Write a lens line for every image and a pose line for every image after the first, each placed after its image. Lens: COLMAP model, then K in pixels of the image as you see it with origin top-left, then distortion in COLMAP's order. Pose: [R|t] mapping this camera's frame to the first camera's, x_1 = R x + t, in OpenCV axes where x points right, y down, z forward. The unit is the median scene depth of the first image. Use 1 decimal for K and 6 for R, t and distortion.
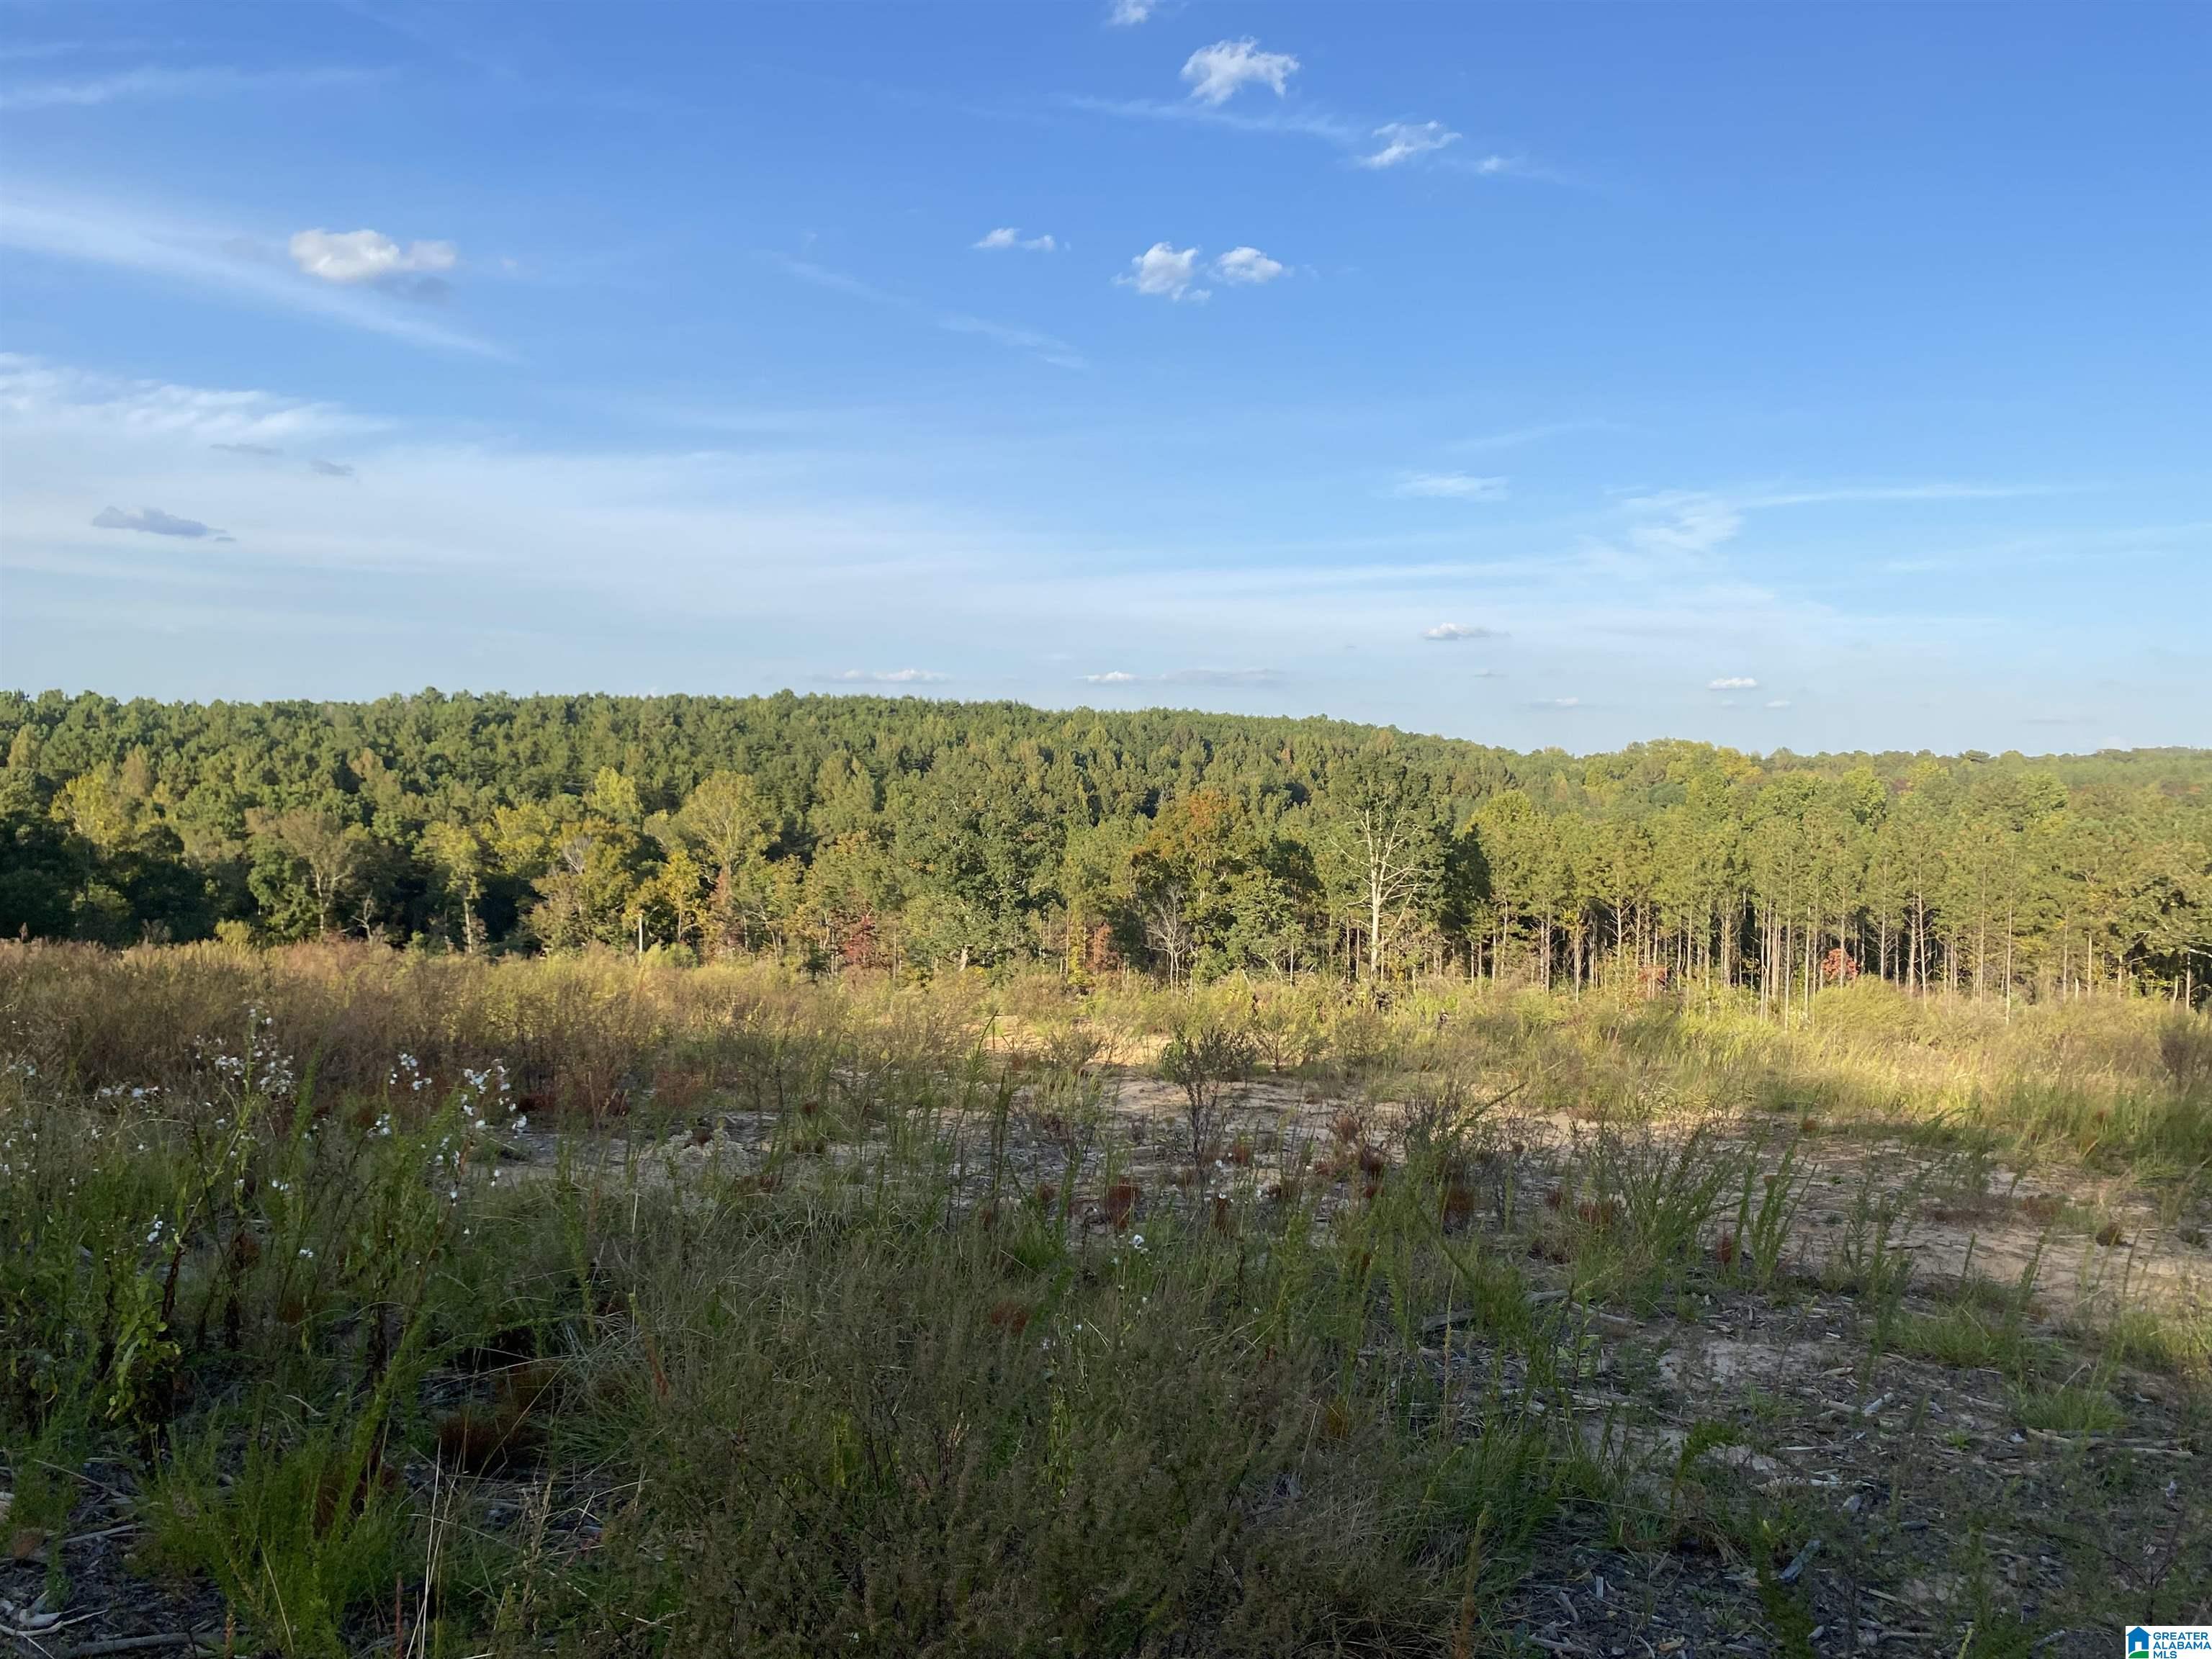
lens RADIAL K [[1681.7, 0, 1098.2], [0, 1681.7, 799.4], [0, 0, 1]] dist [0.112914, -0.241010]
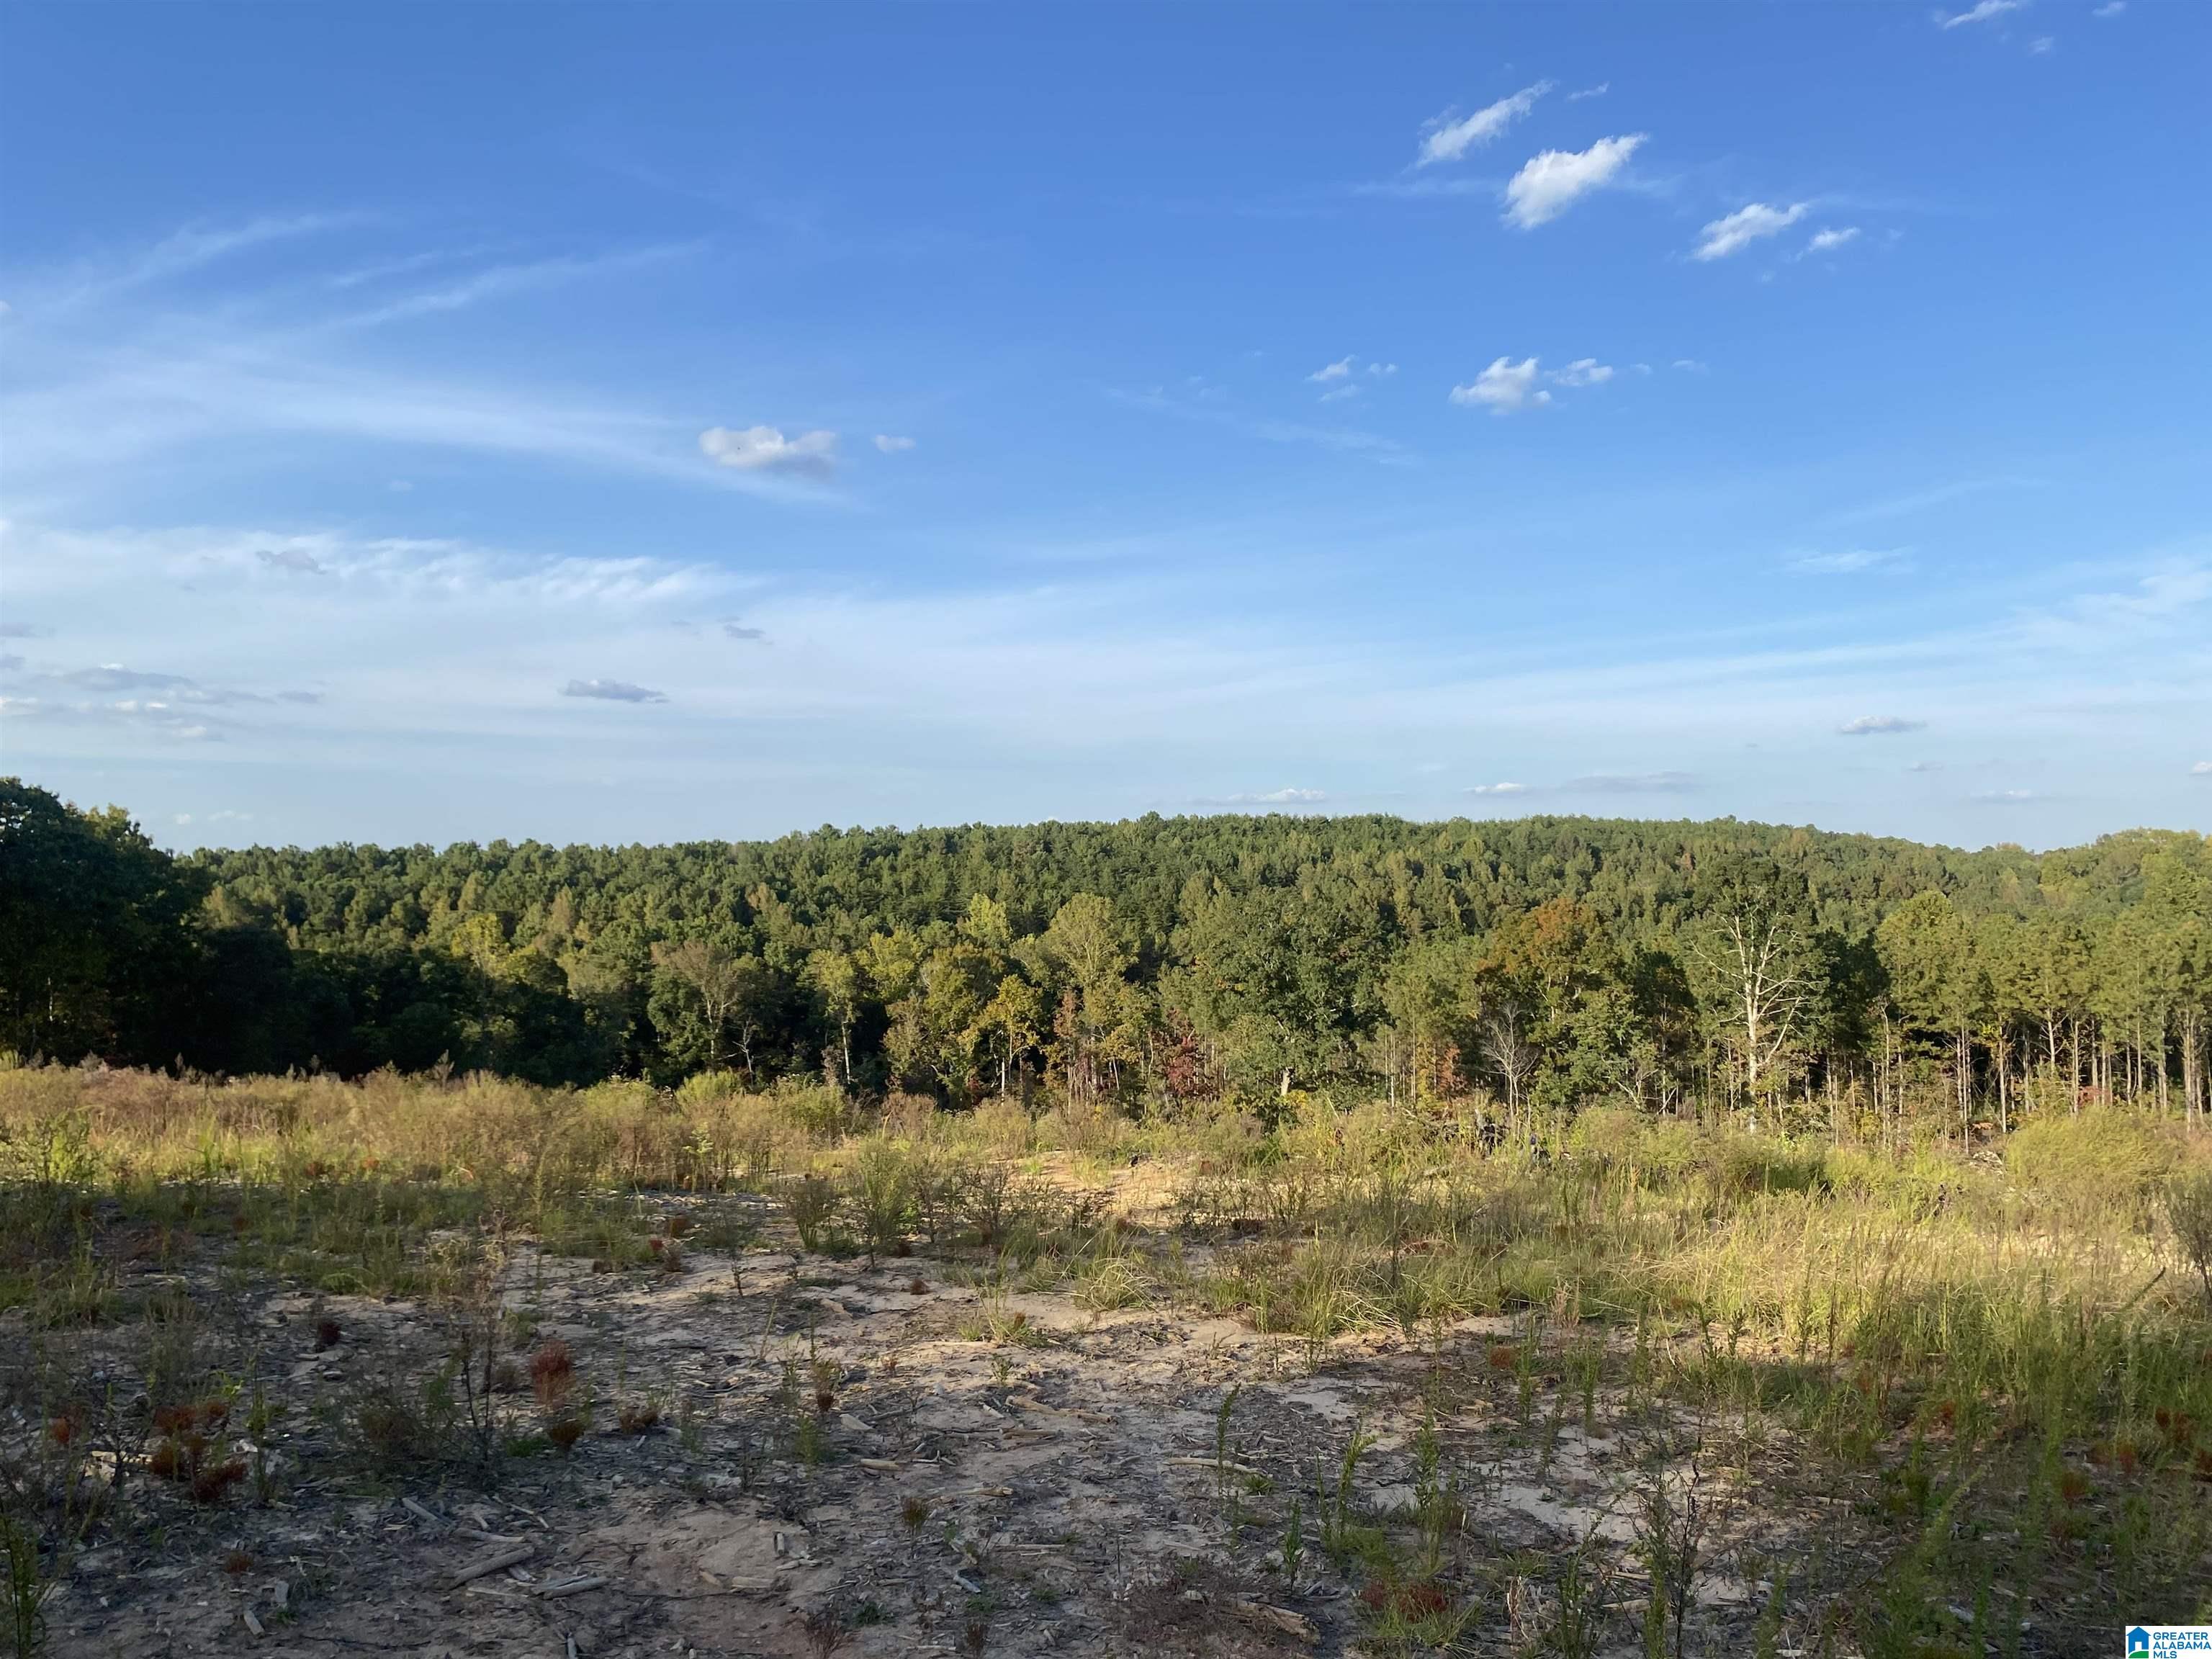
lens RADIAL K [[1680.7, 0, 1076.8], [0, 1680.7, 806.2], [0, 0, 1]] dist [0.115990, -0.252594]
pose [[0.969945, -0.041472, -0.239763, 0.017033], [0.025277, 0.997210, -0.070232, 0.001223], [0.242007, 0.062061, 0.968288, 0.014516]]
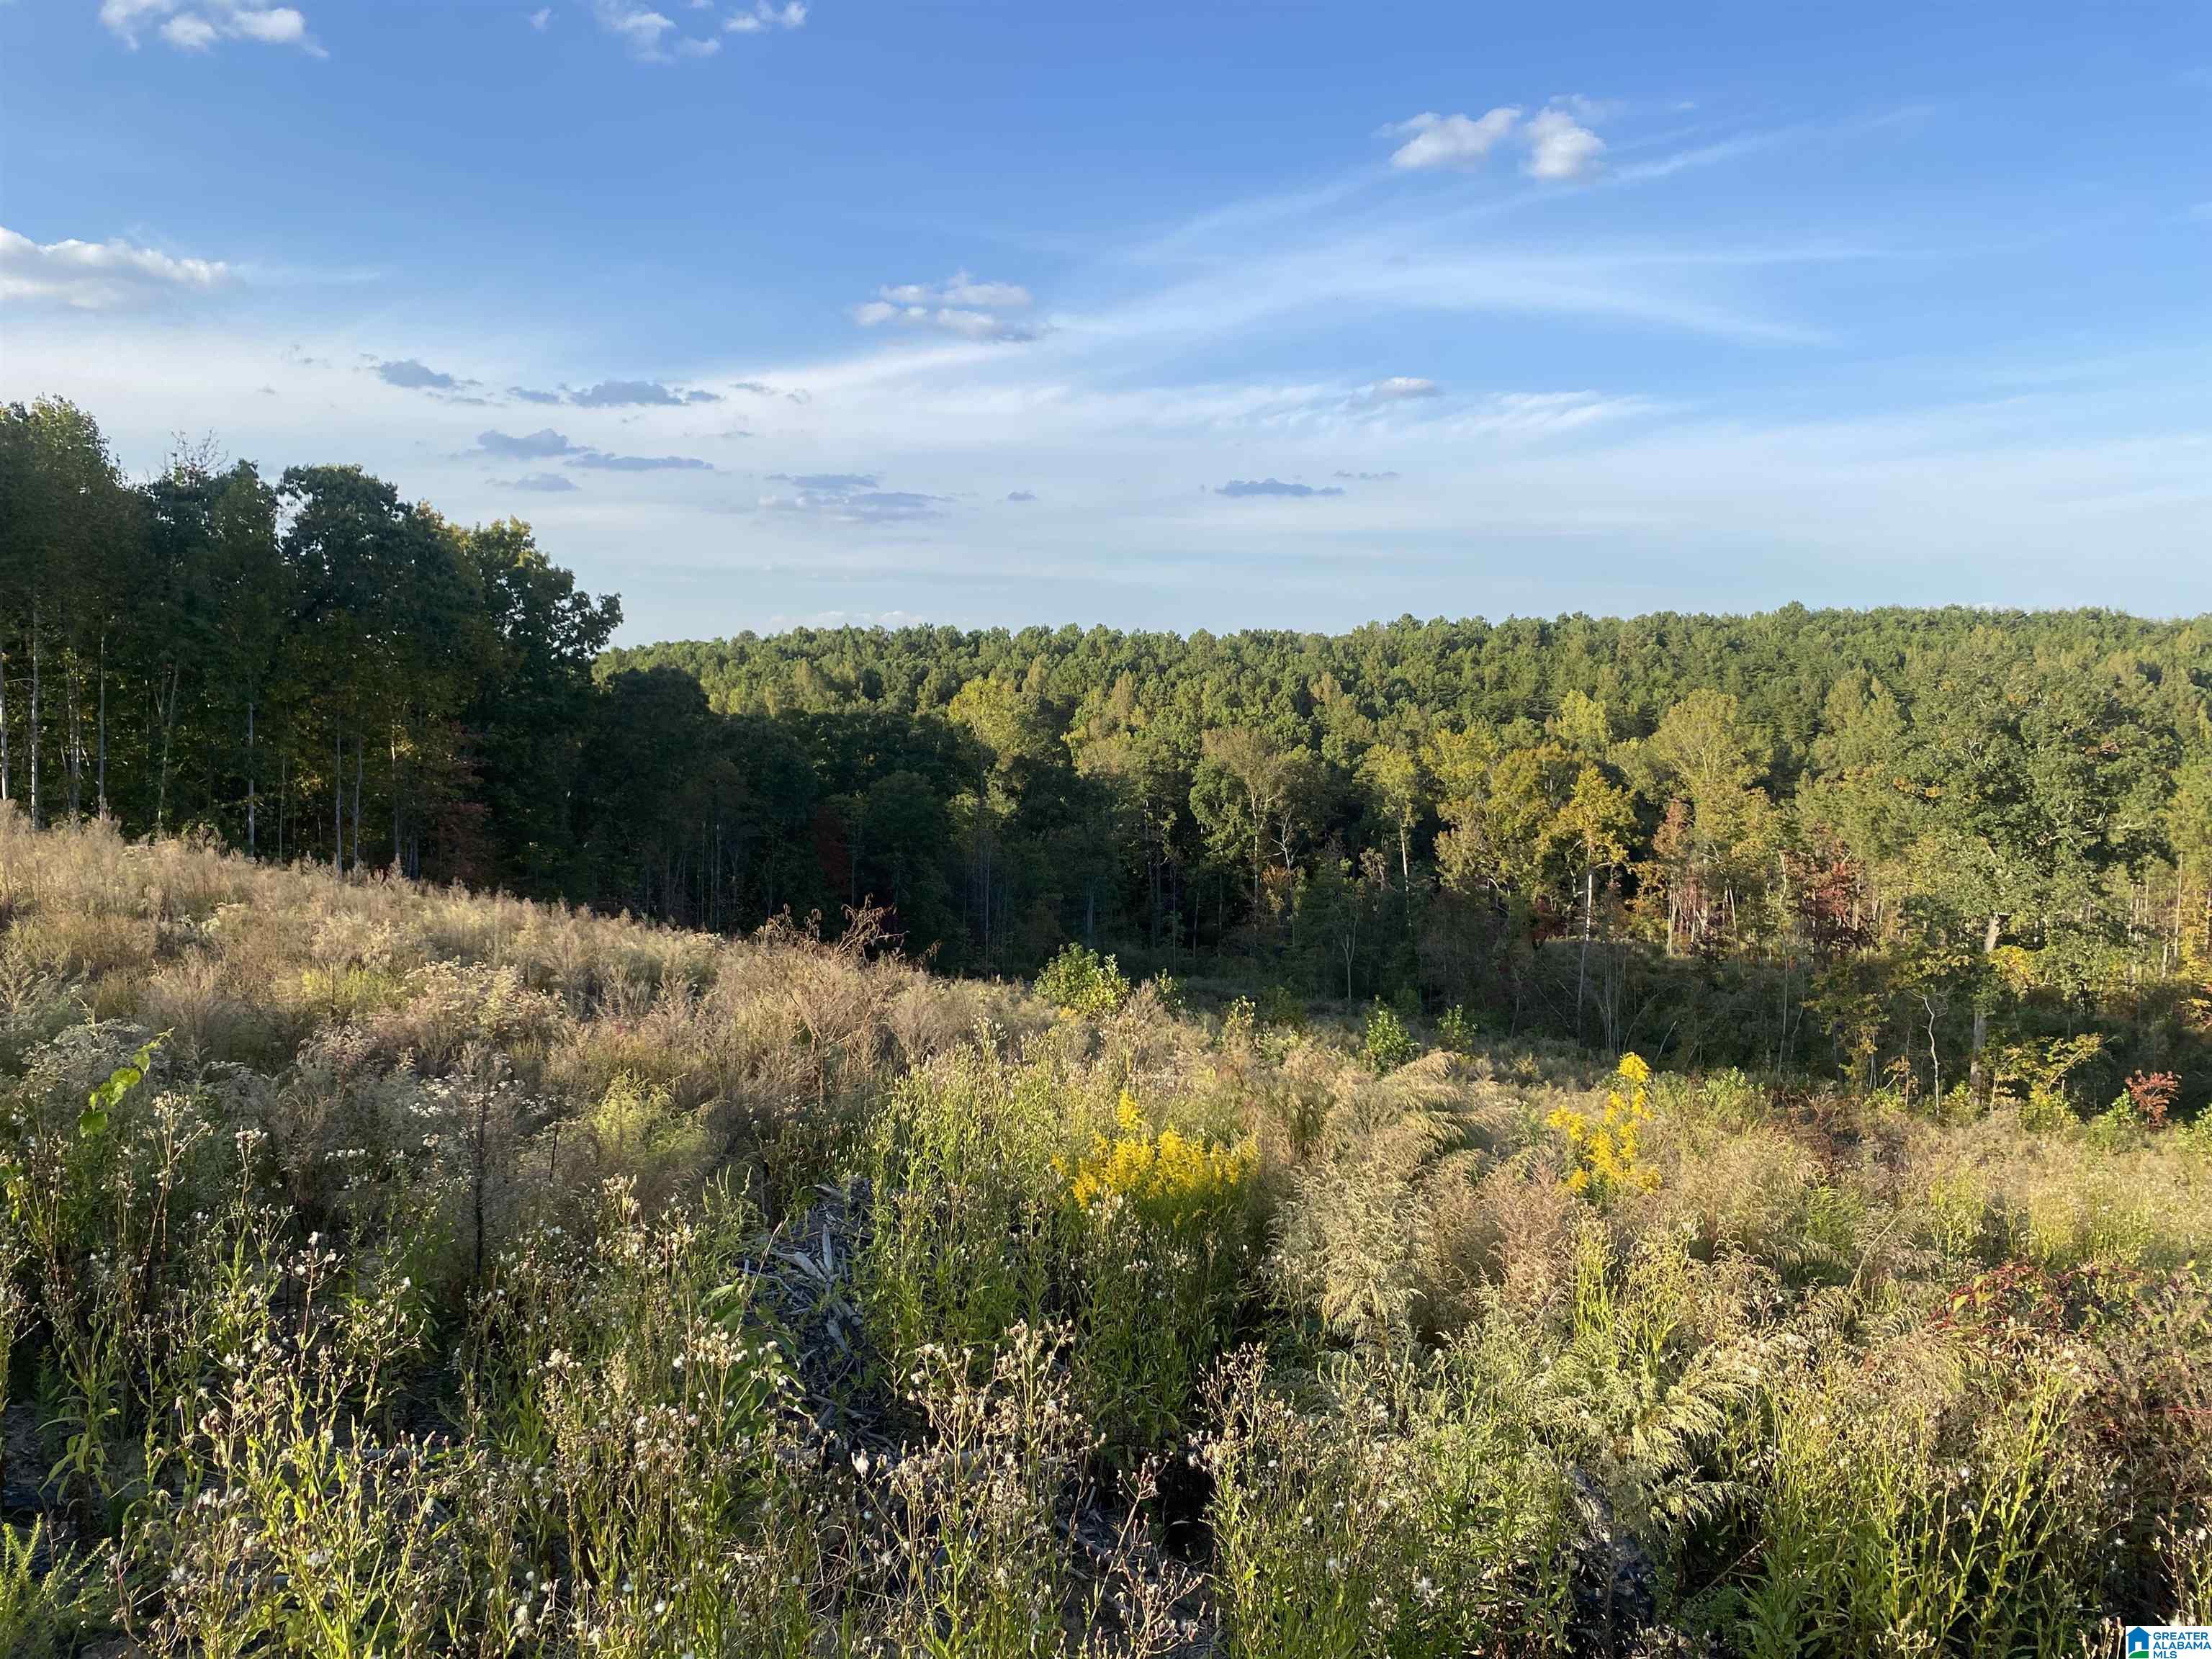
lens RADIAL K [[1681.7, 0, 1098.2], [0, 1681.7, 799.4], [0, 0, 1]] dist [0.112914, -0.241010]
pose [[0.835097, 0.028460, -0.549366, -0.003115], [-0.010186, 0.999290, 0.036285, 0.008864], [0.550008, -0.024705, 0.834794, 0.103856]]
